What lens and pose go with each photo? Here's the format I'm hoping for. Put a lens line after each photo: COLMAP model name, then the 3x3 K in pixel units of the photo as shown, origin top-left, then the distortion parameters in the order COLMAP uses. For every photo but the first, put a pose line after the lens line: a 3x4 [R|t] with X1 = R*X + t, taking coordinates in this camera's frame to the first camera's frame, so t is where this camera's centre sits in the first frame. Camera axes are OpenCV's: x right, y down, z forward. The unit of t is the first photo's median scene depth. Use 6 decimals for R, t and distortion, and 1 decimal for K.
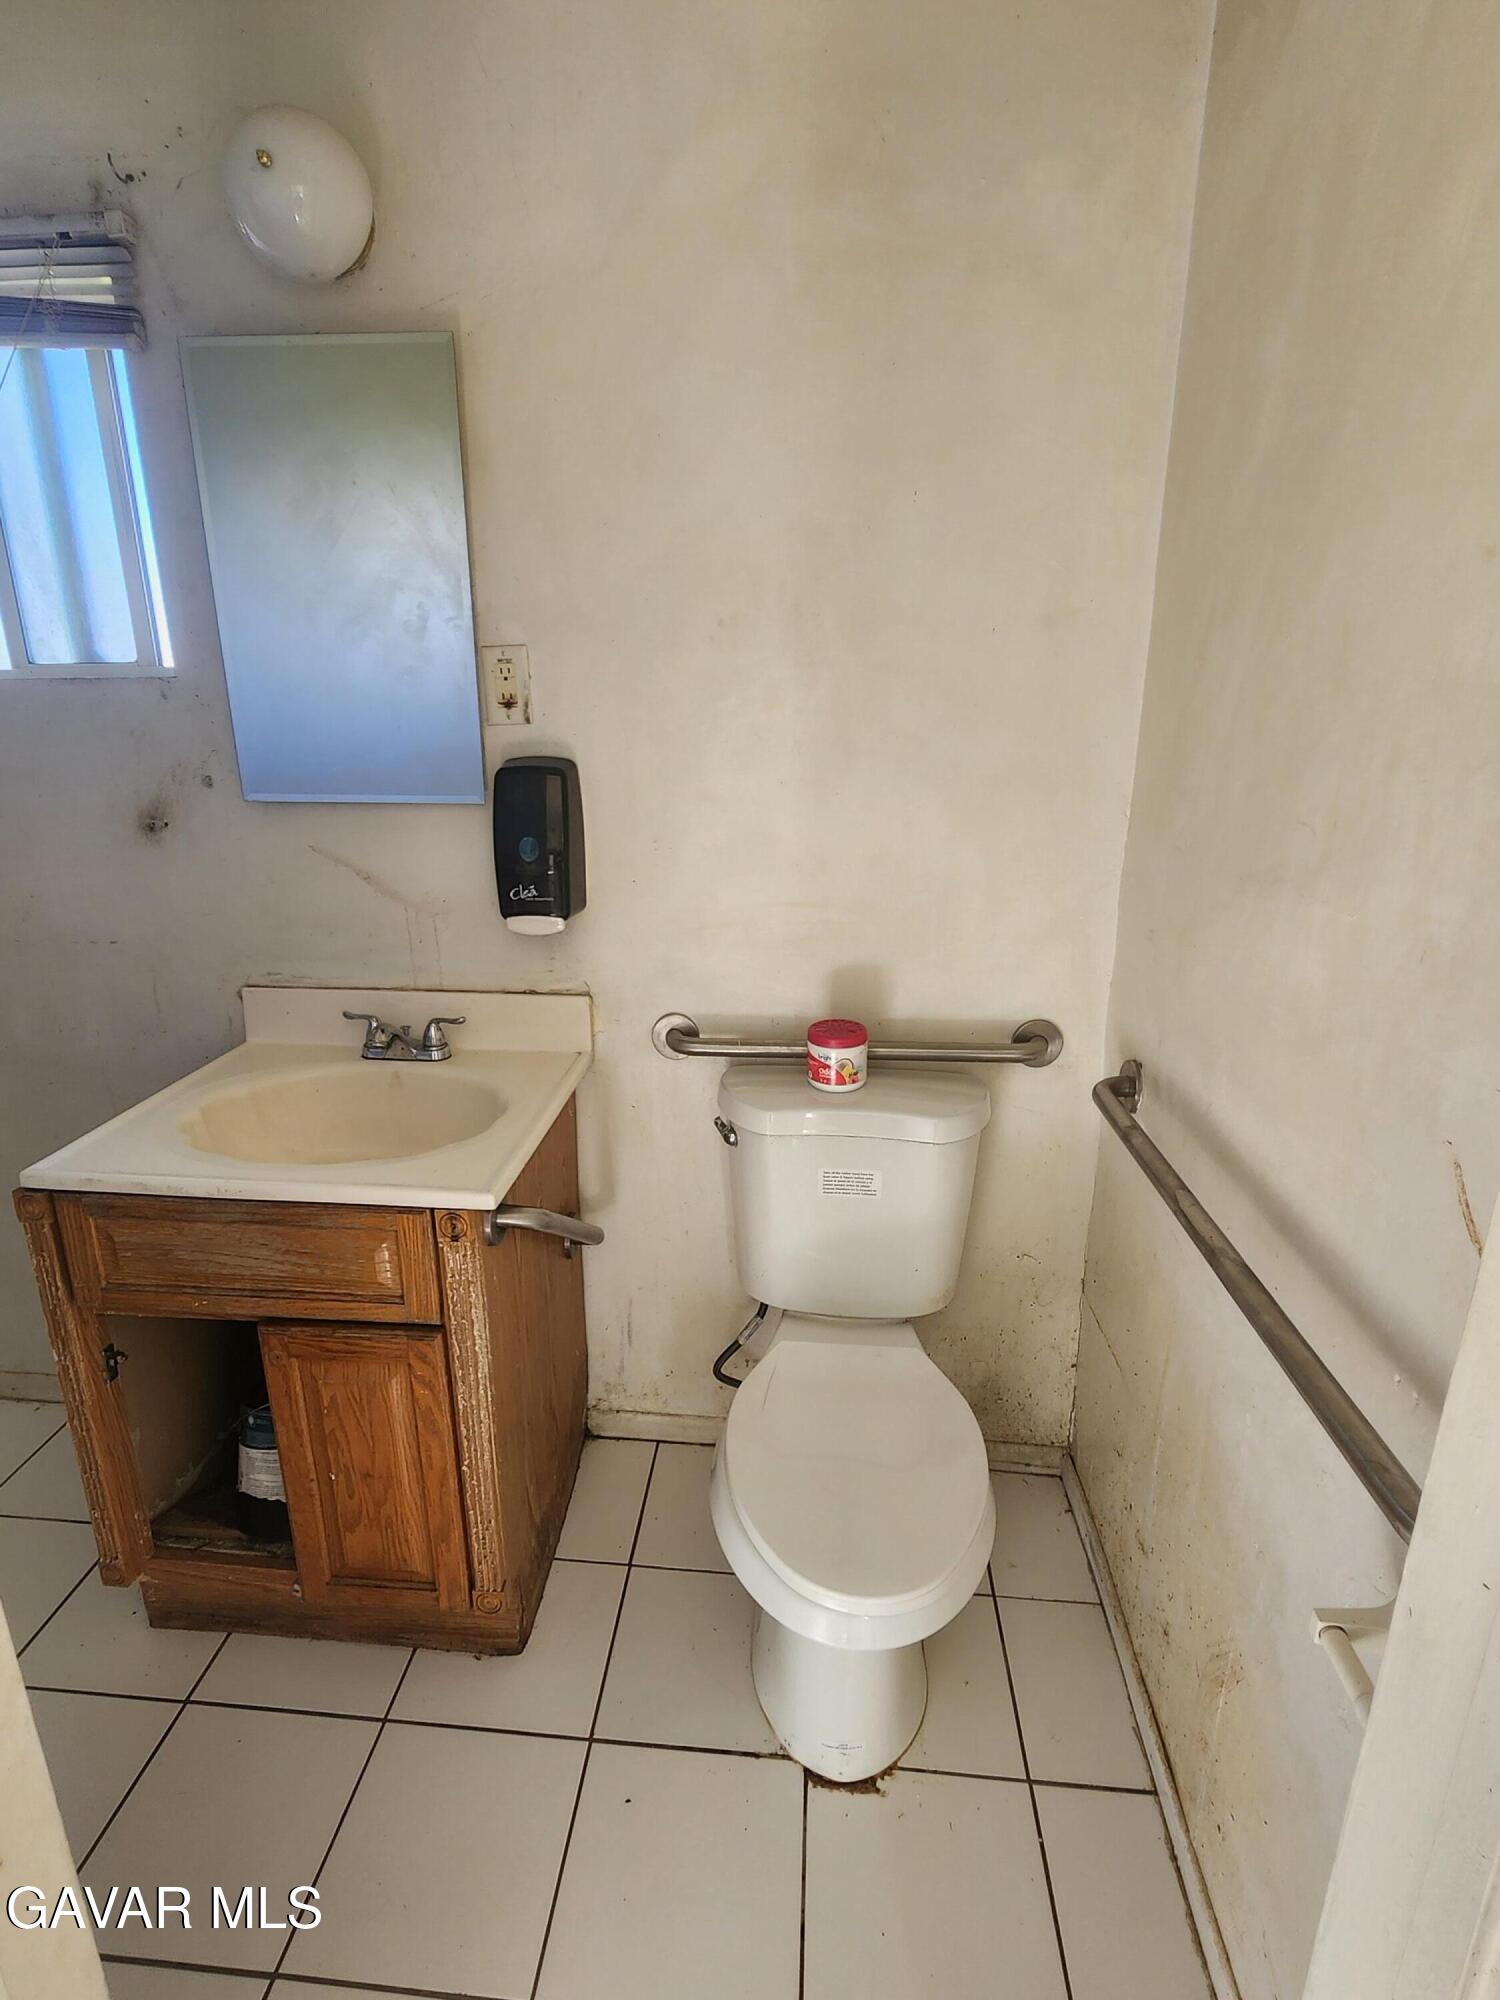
lens RADIAL K [[1007.0, 0, 744.5], [0, 1007.0, 1006.5], [0, 0, 1]] dist [0.006112, -0.000180]
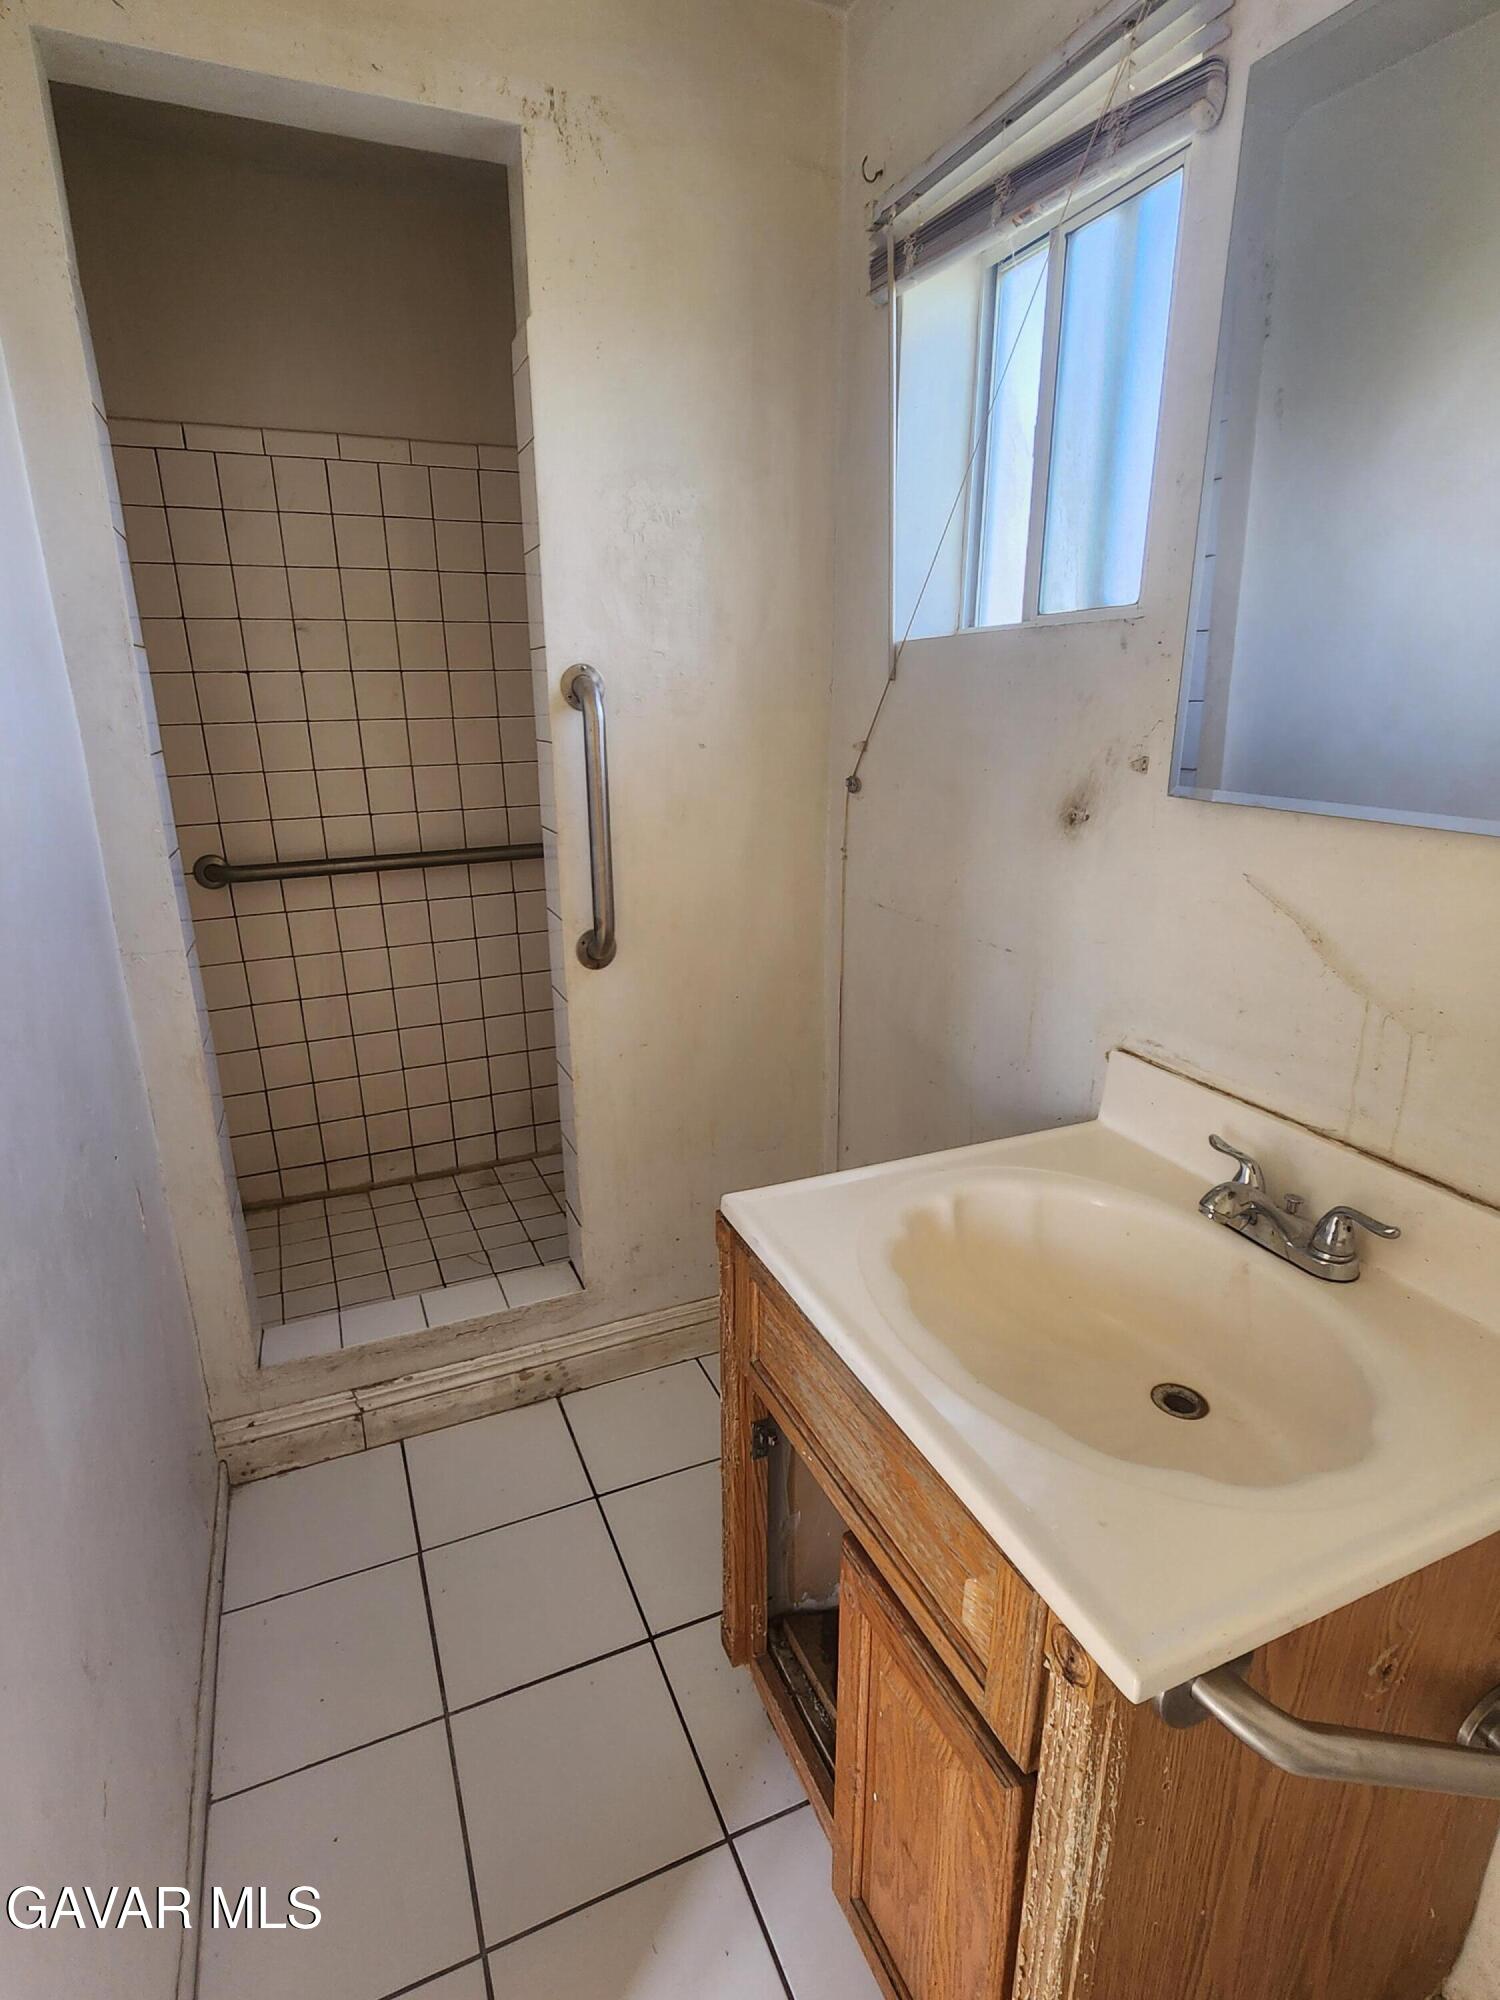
lens RADIAL K [[1007.0, 0, 744.4], [0, 1007.0, 994.9], [0, 0, 1]] dist [0.006112, -0.000180]
pose [[0.451511, 0.258375, -0.854037, -0.008630], [-0.250203, 0.955417, 0.156769, -0.106983], [0.856467, 0.142900, 0.496028, 0.422167]]
